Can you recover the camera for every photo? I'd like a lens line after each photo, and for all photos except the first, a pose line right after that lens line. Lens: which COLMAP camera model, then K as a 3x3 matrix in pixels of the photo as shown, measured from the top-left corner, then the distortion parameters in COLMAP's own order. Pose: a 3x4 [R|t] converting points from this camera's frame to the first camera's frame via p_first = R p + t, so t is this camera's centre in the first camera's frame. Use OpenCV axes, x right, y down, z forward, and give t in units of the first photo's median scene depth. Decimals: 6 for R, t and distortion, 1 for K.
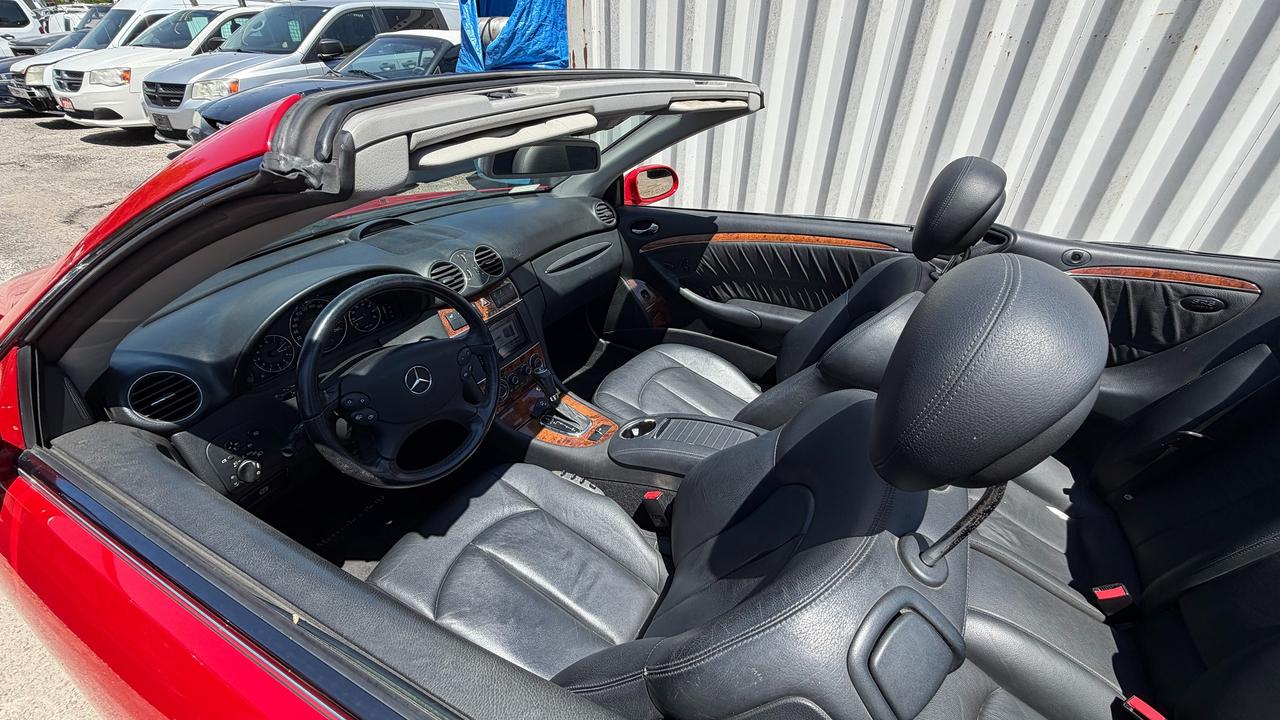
lens RADIAL K [[504.5, 0, 633.9], [0, 504.5, 357.9], [0, 0, 1]] dist [0.000560, 0.000089]
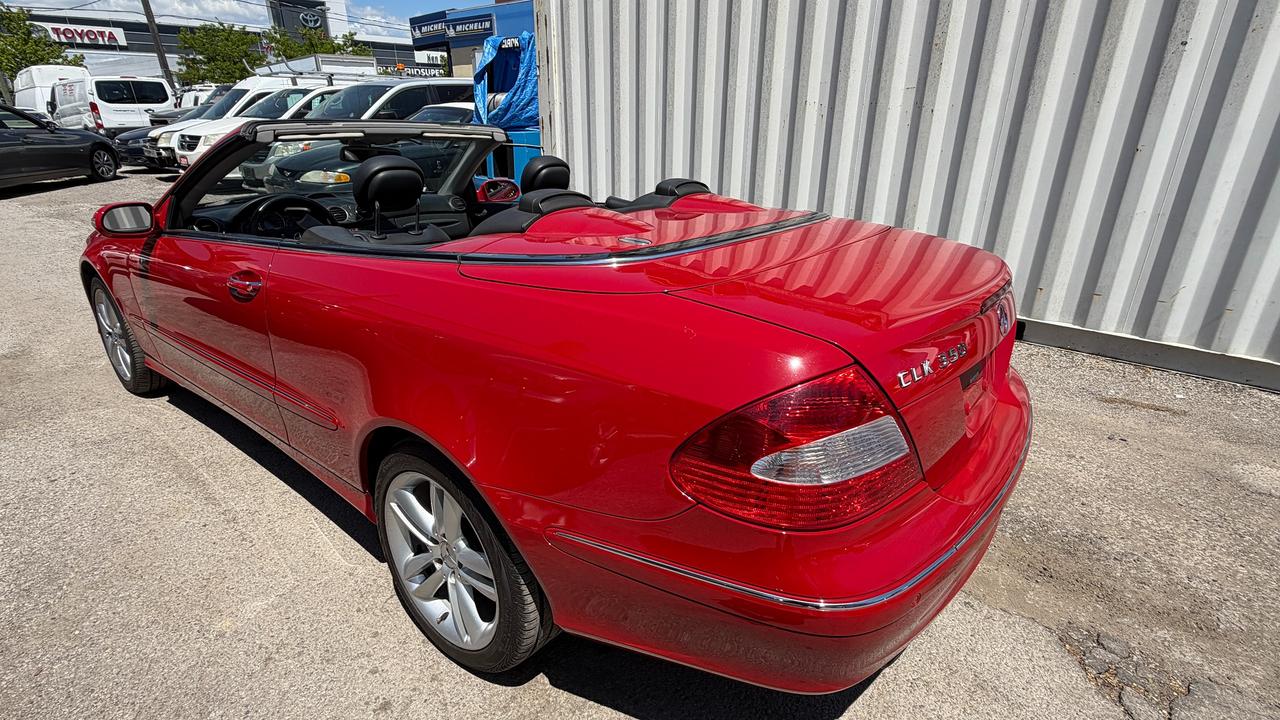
lens RADIAL K [[622.9, 0, 640.0], [0, 622.9, 360.0], [0, 0, 1]] dist [0.002184, 0.000933]
pose [[0.985449, 0.055749, -0.160570, 0.203438], [-0.083522, 0.981588, -0.171784, 0.119937], [0.148037, 0.182695, 0.971961, -0.187241]]
